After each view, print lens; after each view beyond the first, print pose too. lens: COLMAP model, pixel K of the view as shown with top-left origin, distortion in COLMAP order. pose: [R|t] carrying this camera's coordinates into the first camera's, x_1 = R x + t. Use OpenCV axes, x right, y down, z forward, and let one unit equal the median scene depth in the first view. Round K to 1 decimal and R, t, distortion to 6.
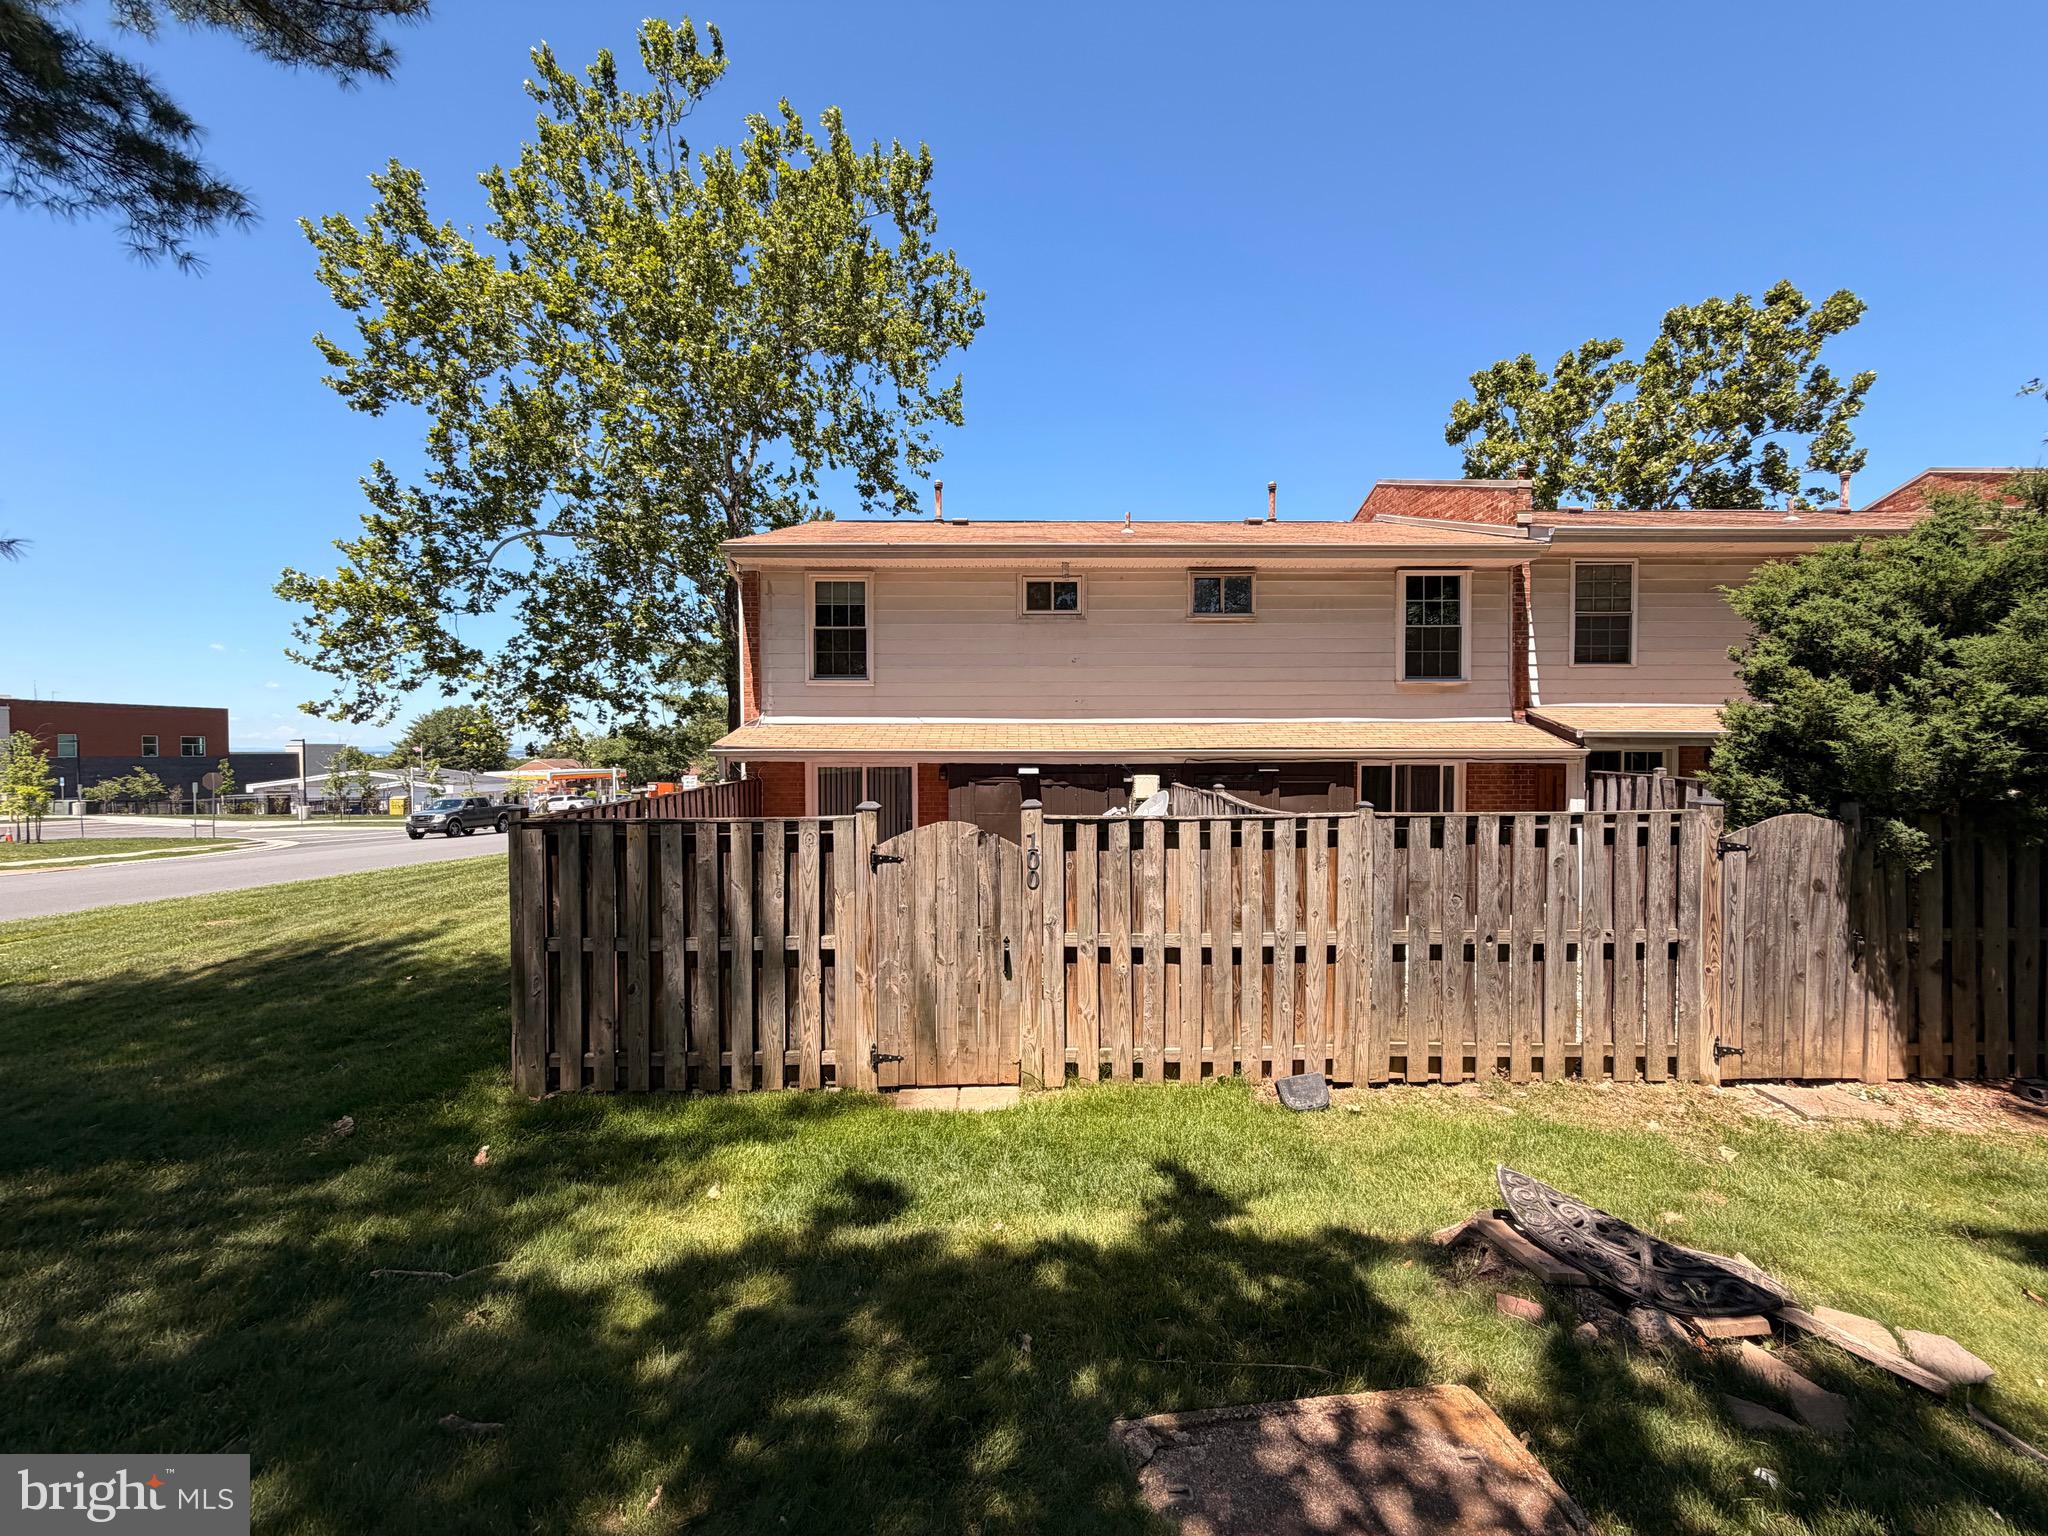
lens RADIAL K [[824.3, 0, 1023.4], [0, 824.3, 752.1], [0, 0, 1]] dist [-0.001974, -0.000212]
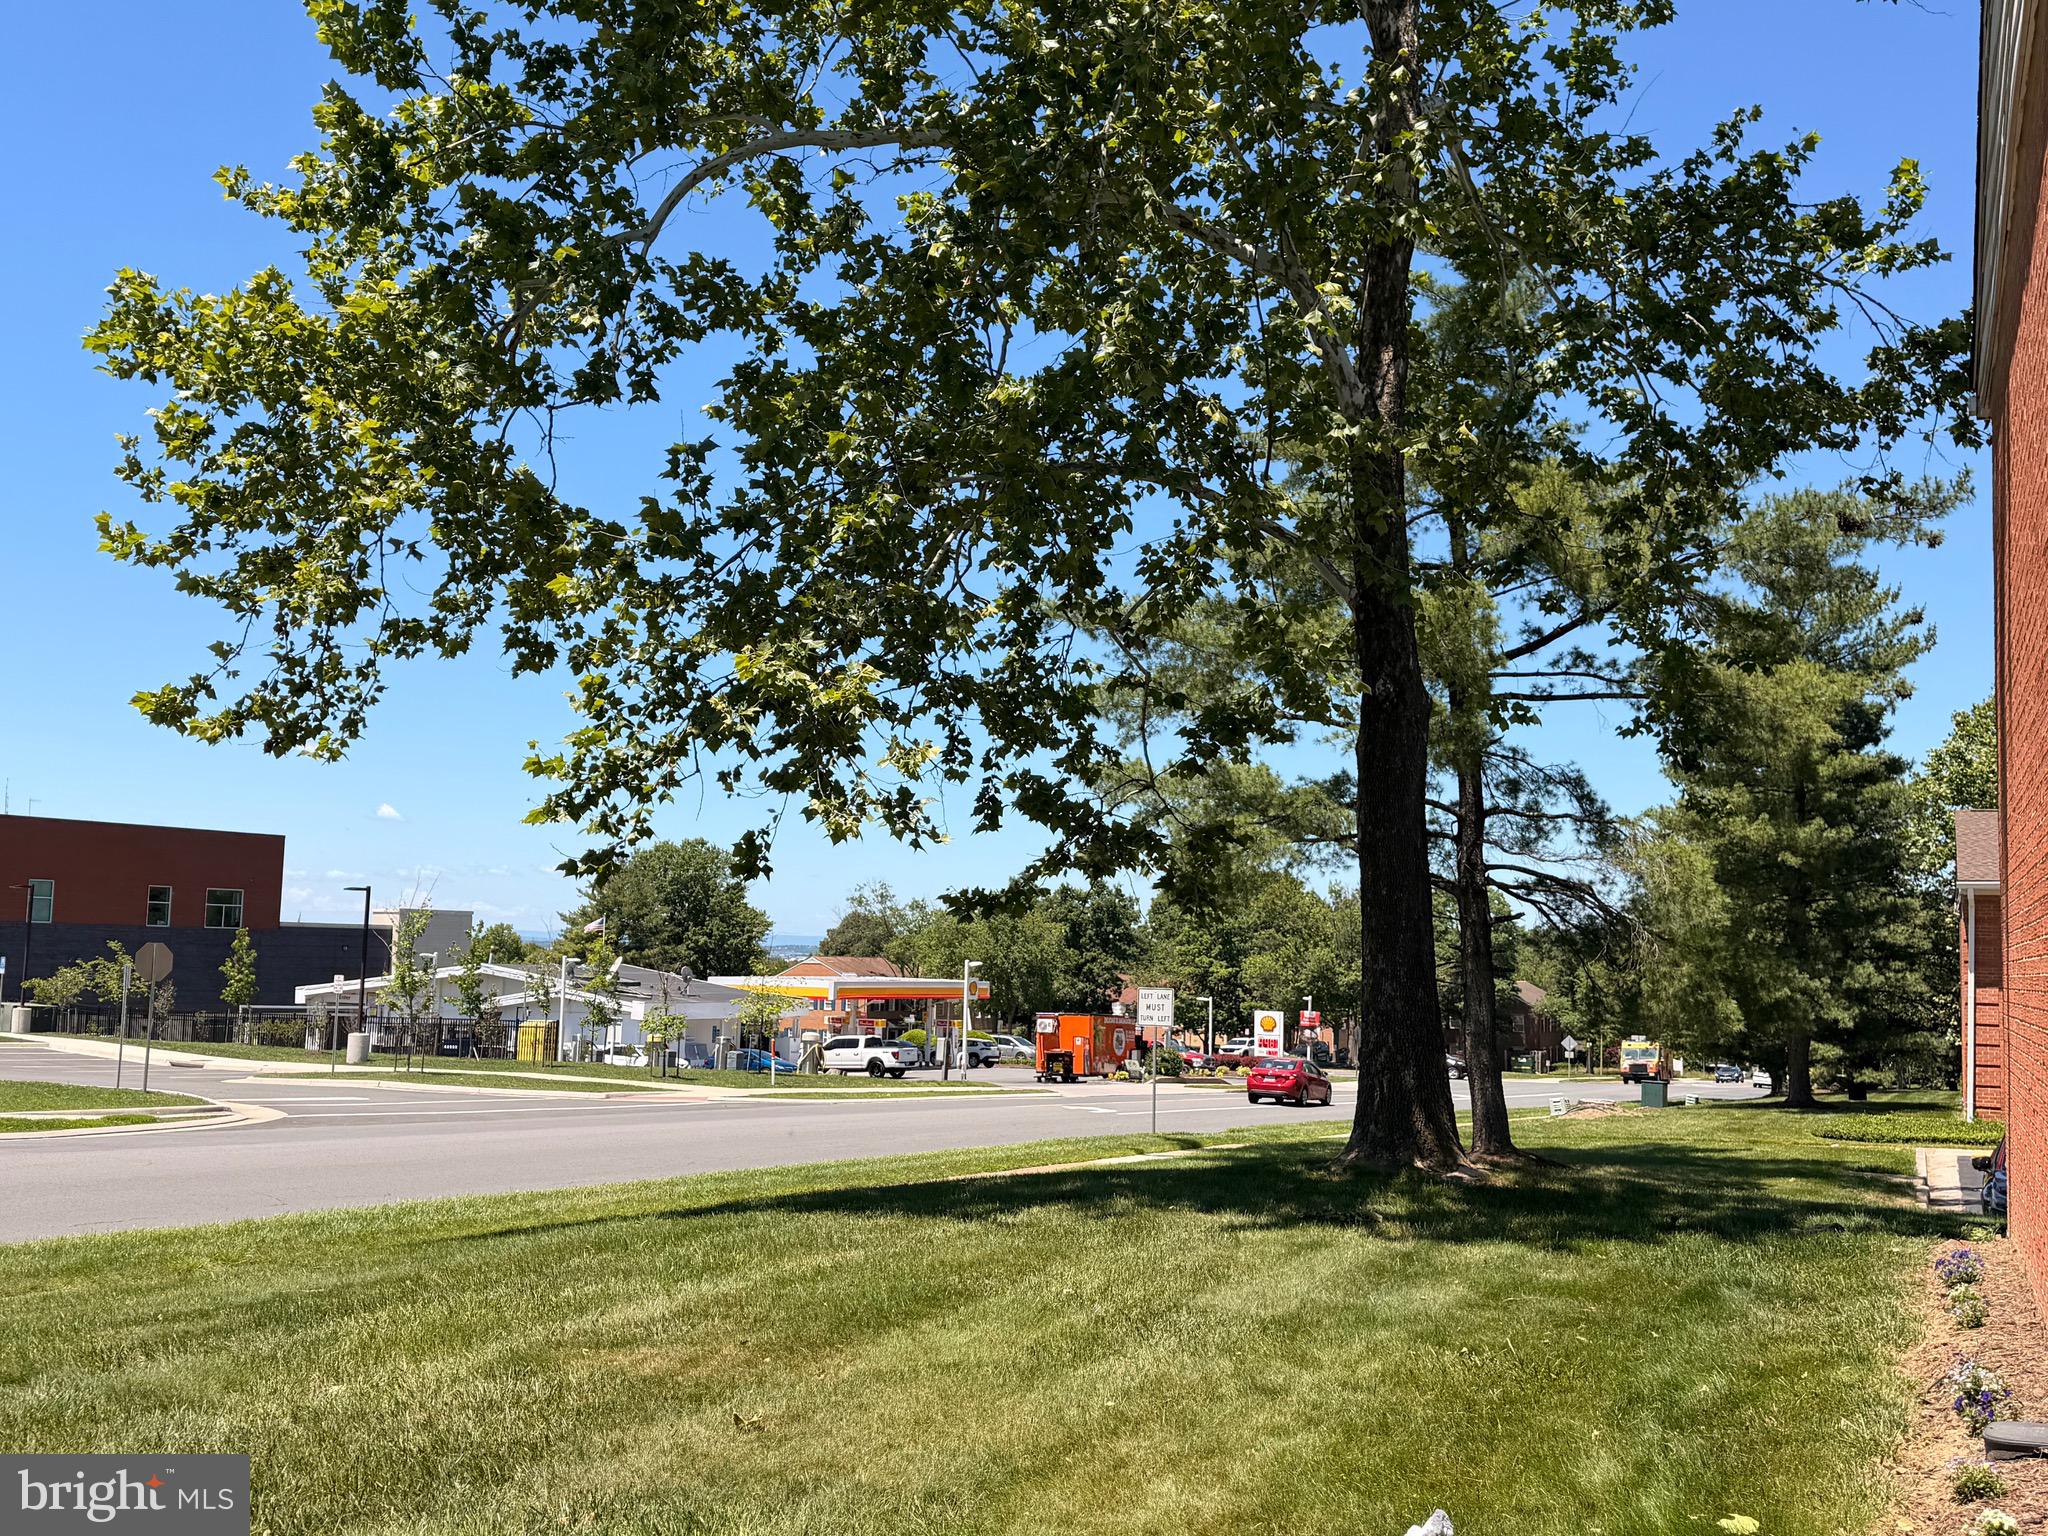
lens RADIAL K [[1980.1, 0, 1022.3], [0, 1980.1, 769.4], [0, 0, 1]] dist [0.007098, 0.000000]
pose [[0.907712, -0.012612, -0.419405, -0.210194], [-0.029305, 0.995202, -0.093350, 0.032742], [0.418570, 0.097026, 0.902987, 0.403202]]
